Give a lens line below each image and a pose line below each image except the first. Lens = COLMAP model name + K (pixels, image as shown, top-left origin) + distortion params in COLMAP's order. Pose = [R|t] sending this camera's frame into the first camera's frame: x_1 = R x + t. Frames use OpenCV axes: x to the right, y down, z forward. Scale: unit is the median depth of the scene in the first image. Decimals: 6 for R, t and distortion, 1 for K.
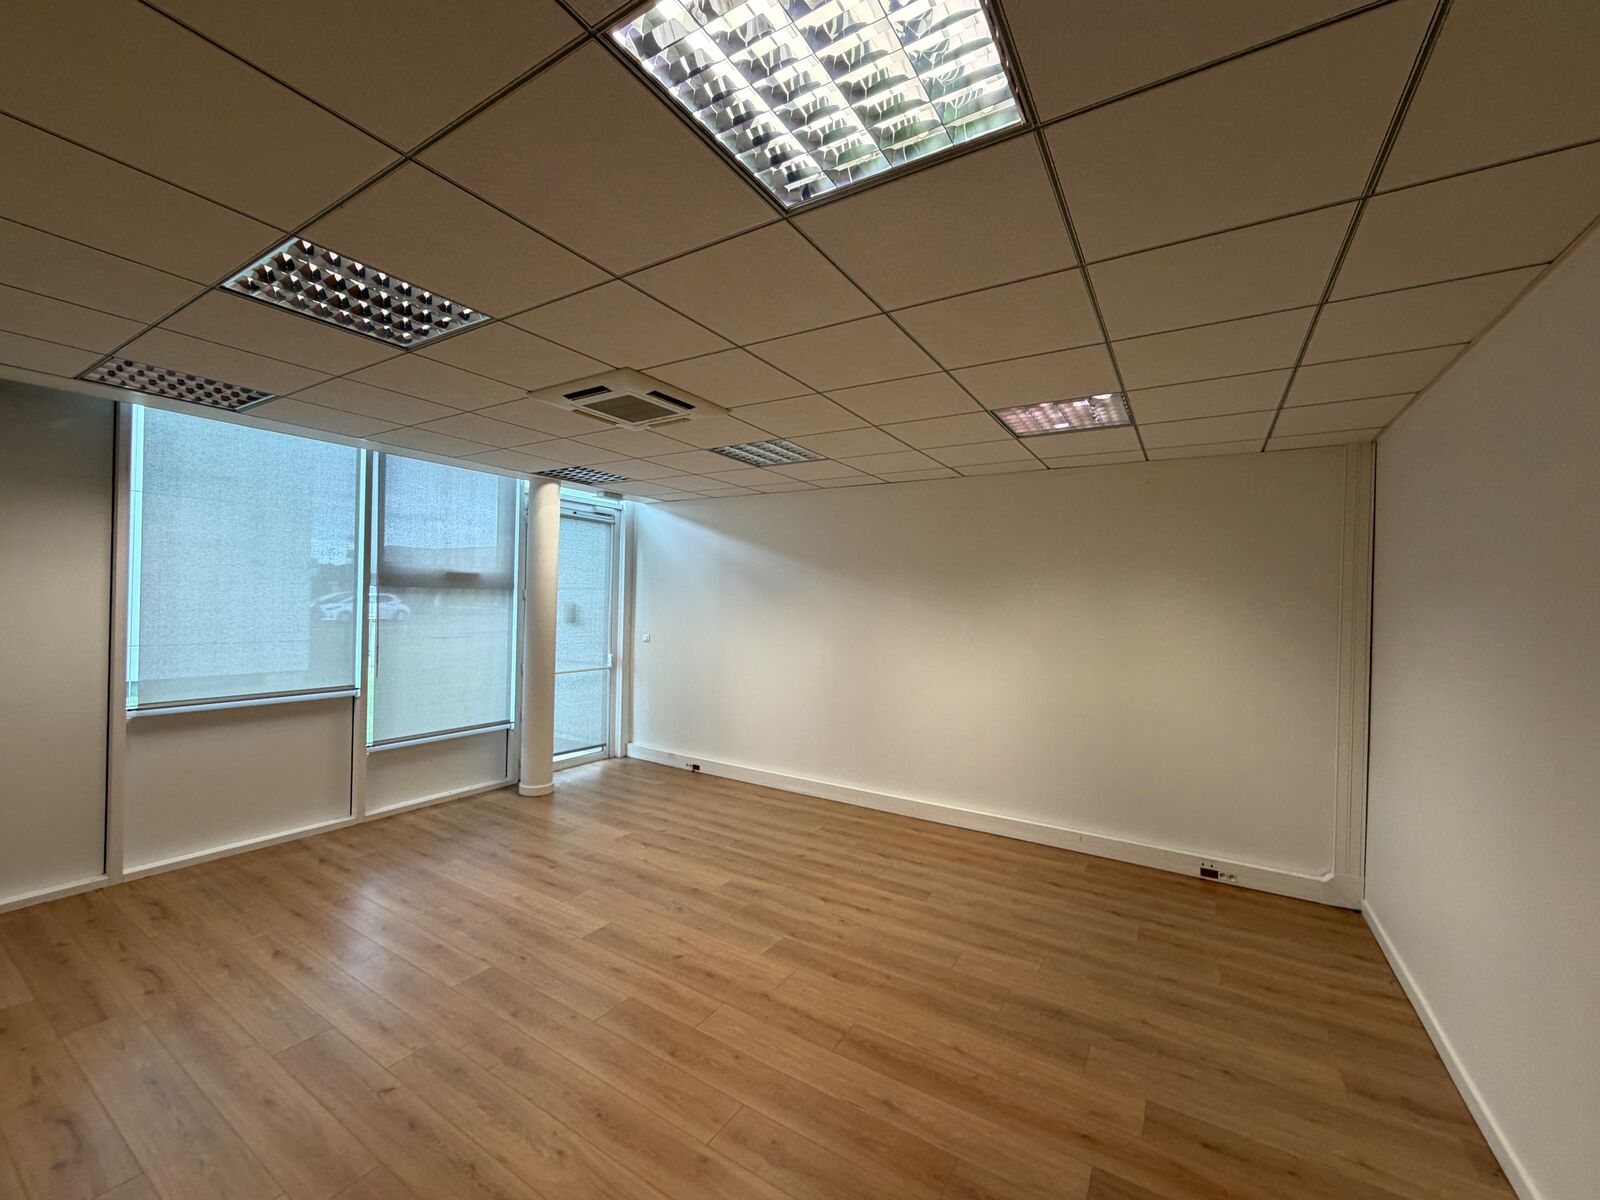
lens RADIAL K [[637.9, 0, 797.2], [0, 637.9, 601.8], [0, 0, 1]] dist [0.002820, -0.000235]
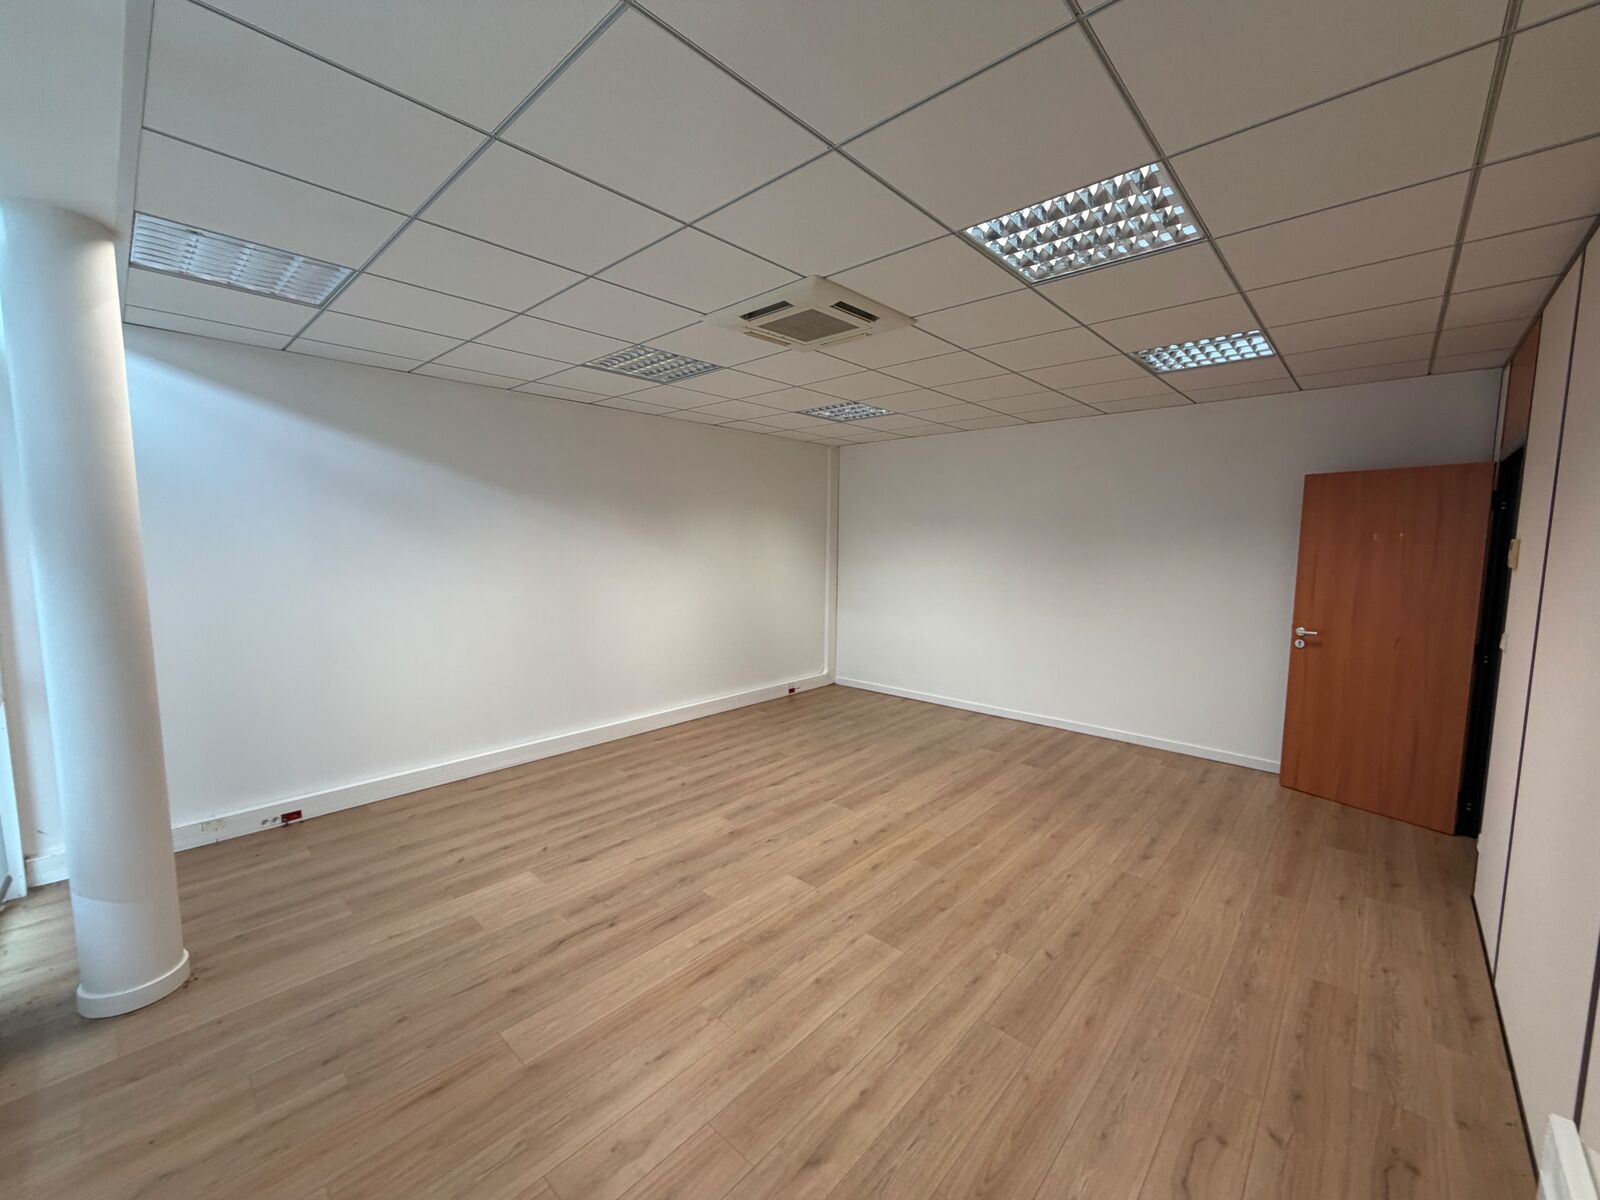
lens RADIAL K [[637.9, 0, 797.2], [0, 637.9, 601.8], [0, 0, 1]] dist [0.002820, -0.000235]
pose [[0.183317, -0.120513, 0.975639, -0.977829], [-0.002808, 0.992389, 0.123109, -0.018501], [-0.983050, -0.025307, 0.181583, 0.683043]]
